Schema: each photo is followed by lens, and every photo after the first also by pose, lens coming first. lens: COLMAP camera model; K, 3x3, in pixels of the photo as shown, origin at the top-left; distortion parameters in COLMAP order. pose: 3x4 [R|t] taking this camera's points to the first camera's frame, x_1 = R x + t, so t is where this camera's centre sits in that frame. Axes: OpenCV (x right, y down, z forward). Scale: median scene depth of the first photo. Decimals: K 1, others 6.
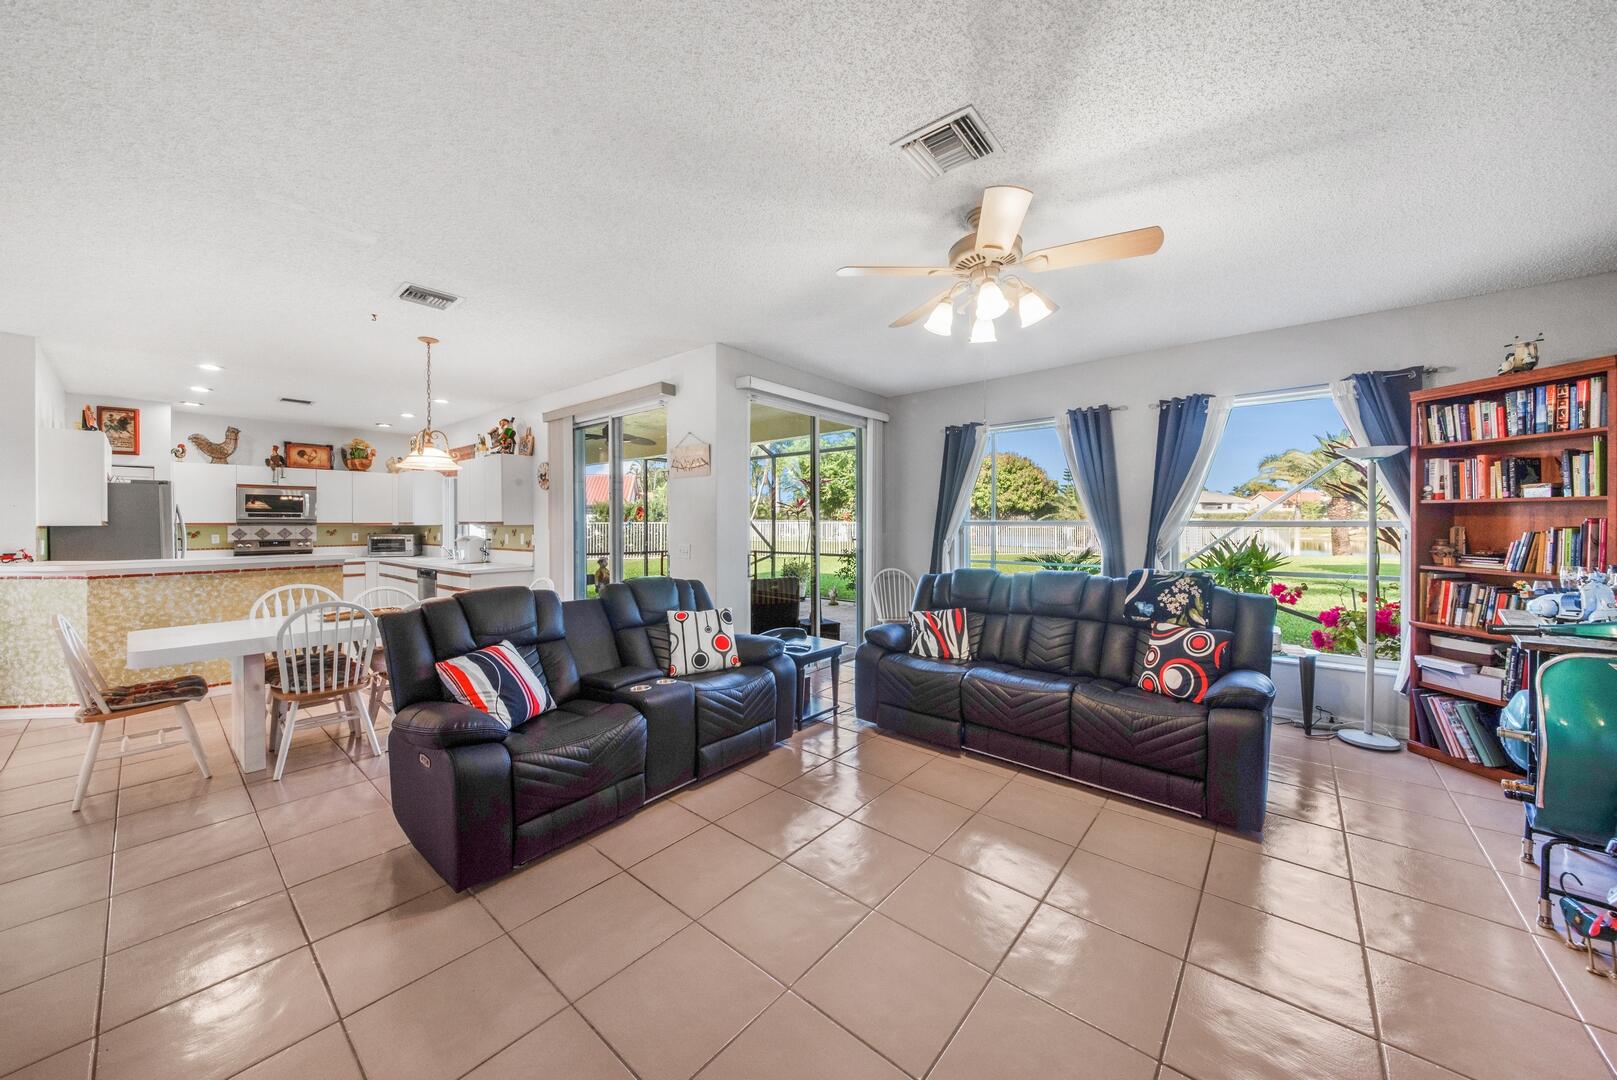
lens RADIAL K [[569.2, 0, 809.3], [0, 569.2, 525.2], [0, 0, 1]] dist [-0.016634, -0.000227]
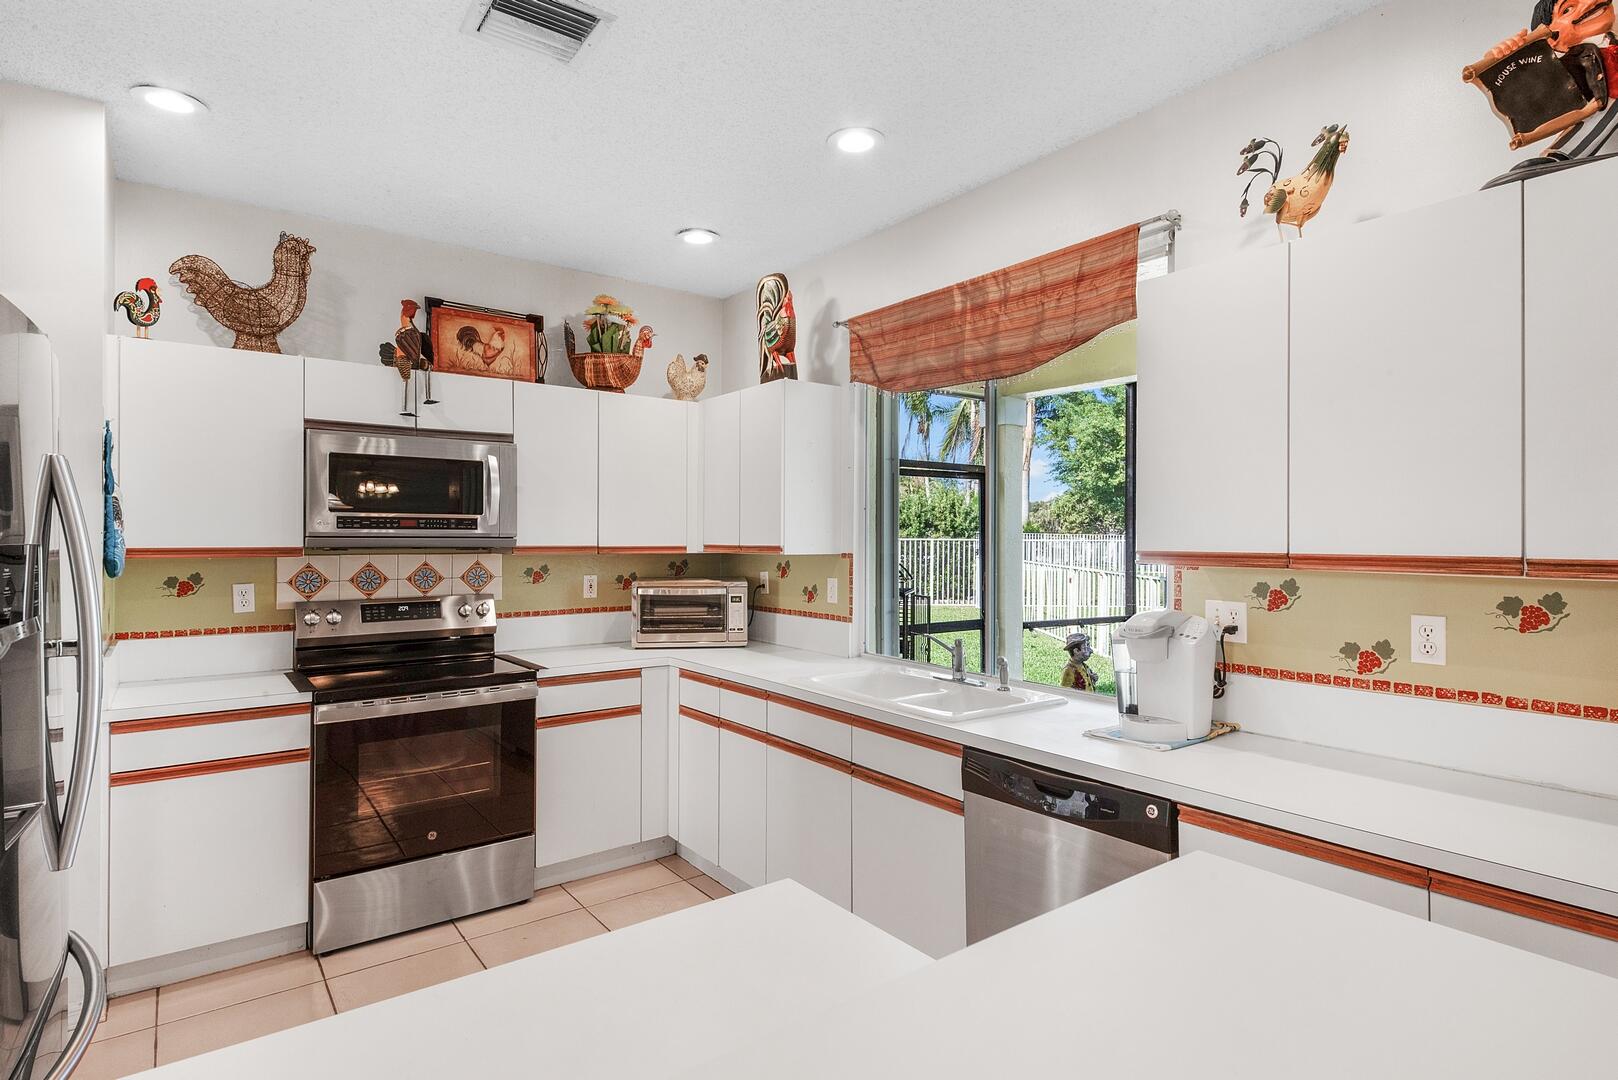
lens RADIAL K [[857.8, 0, 809.4], [0, 857.8, 539.9], [0, 0, 1]] dist [0.004446, -0.000233]
pose [[0.972889, 0.007510, -0.231150, -0.599435], [-0.007817, 0.999969, -0.000411, -0.009206], [0.231140, 0.002206, 0.972918, 0.562723]]
